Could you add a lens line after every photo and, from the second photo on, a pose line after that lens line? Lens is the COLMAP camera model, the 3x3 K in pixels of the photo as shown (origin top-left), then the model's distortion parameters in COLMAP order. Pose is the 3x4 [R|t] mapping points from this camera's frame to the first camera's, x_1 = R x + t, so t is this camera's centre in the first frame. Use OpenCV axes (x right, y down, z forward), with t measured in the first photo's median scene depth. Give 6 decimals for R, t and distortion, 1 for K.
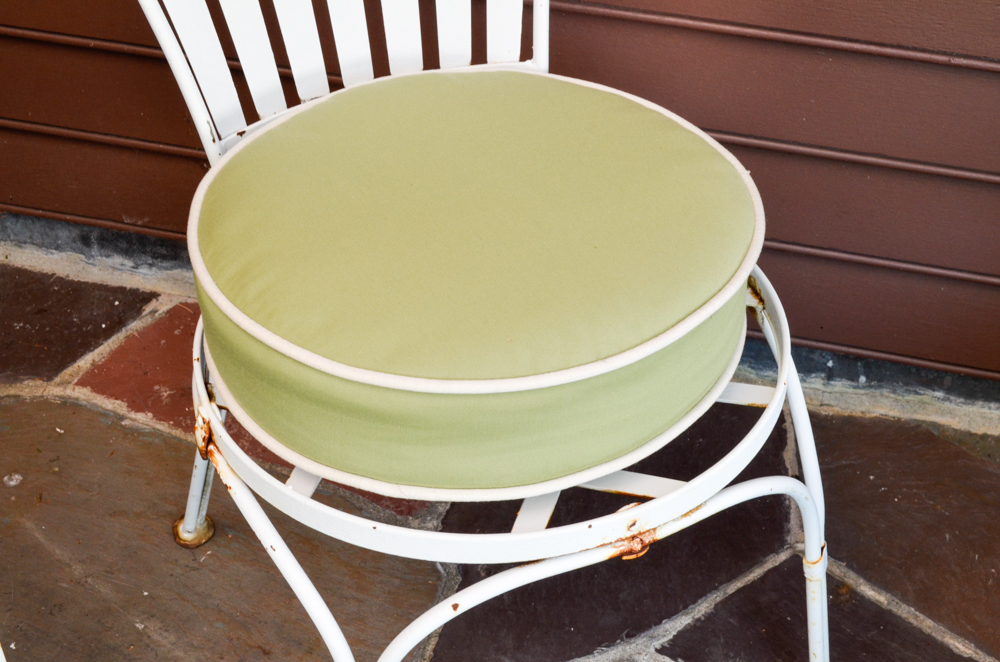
lens RADIAL K [[1493.8, 0, 507.3], [0, 1493.8, 333.2], [0, 0, 1]] dist [0.003765, 0.000000]
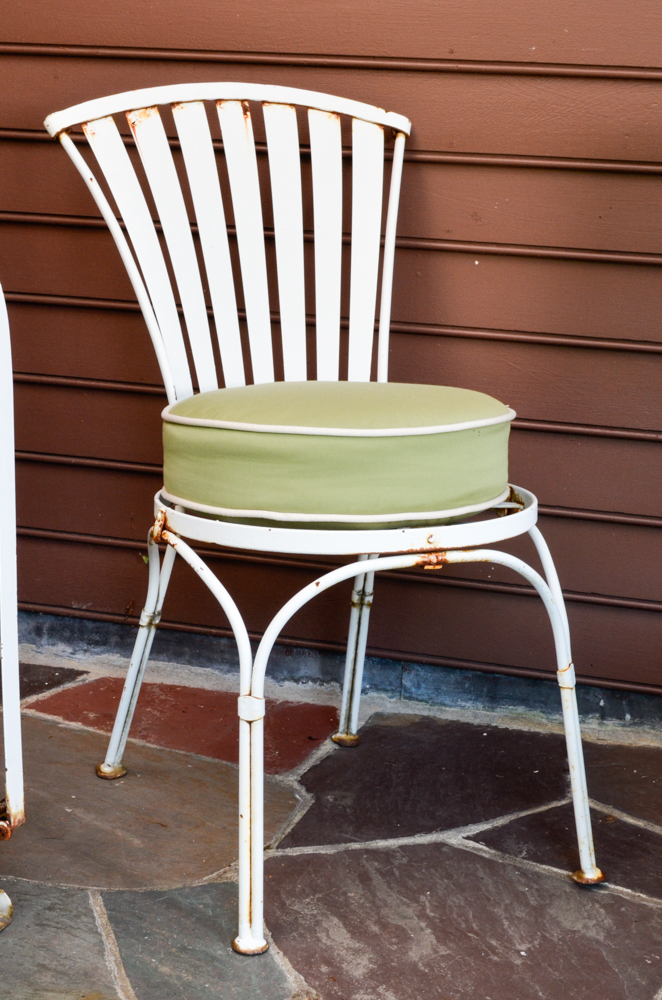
lens RADIAL K [[1546.5, 0, 326.9], [0, 1546.5, 501.3], [0, 0, 1]] dist [0.033495, 0.000000]
pose [[0.999104, 0.027469, -0.032184, 0.014604], [-0.039400, 0.881287, -0.470936, 0.512278], [0.015427, 0.471782, 0.881580, -0.280686]]
